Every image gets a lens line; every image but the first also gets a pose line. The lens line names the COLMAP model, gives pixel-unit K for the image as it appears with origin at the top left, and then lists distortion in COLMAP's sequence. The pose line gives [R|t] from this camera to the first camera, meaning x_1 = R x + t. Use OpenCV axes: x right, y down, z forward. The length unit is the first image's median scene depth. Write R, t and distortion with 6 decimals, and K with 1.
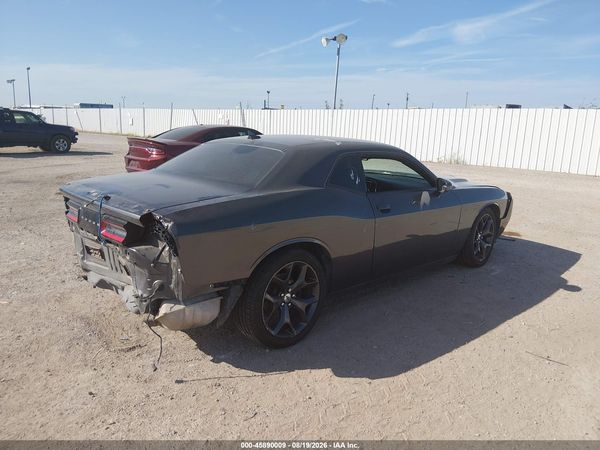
lens RADIAL K [[447.0, 0, 300.0], [0, 447.0, 225.0], [0, 0, 1]] dist [0.093718, -0.167520]
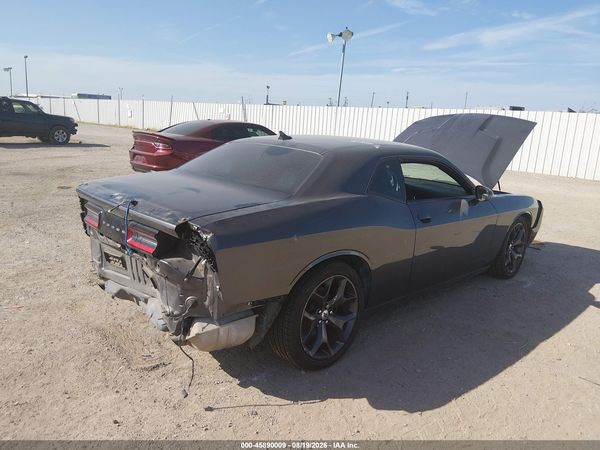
lens RADIAL K [[447.0, 0, 300.0], [0, 447.0, 225.0], [0, 0, 1]] dist [0.093718, -0.167520]
pose [[0.999681, 0.023107, 0.010219, -0.085720], [-0.023192, 0.999697, 0.008250, -0.025797], [-0.010025, -0.008484, 0.999914, 0.075937]]
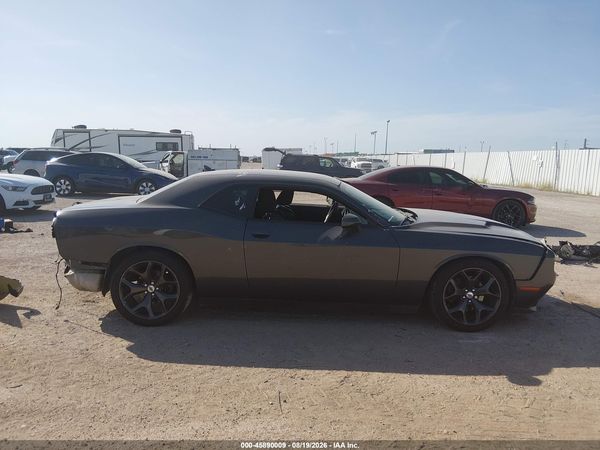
lens RADIAL K [[447.0, 0, 300.0], [0, 447.0, 225.0], [0, 0, 1]] dist [0.093718, -0.167520]
pose [[0.732349, 0.084564, -0.675658, 1.080239], [-0.148055, 0.988295, -0.036785, -0.035232], [0.664638, 0.126974, 0.736297, 0.269489]]
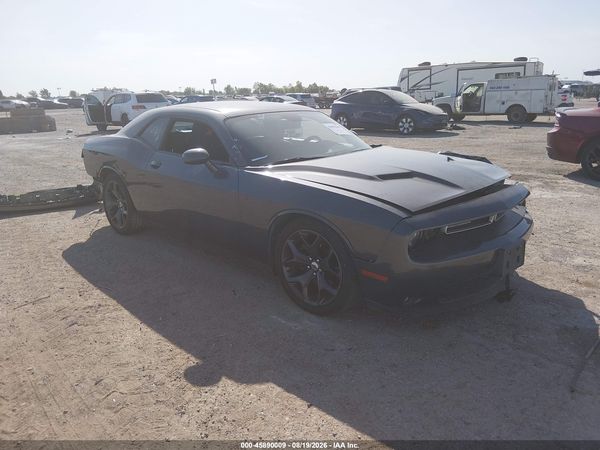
lens RADIAL K [[447.0, 0, 300.0], [0, 447.0, 225.0], [0, 0, 1]] dist [0.093718, -0.167520]
pose [[0.046932, 0.244821, -0.968432, 1.467096], [-0.189616, 0.954056, 0.231997, -0.246878], [0.980736, 0.172742, 0.091198, 1.391515]]
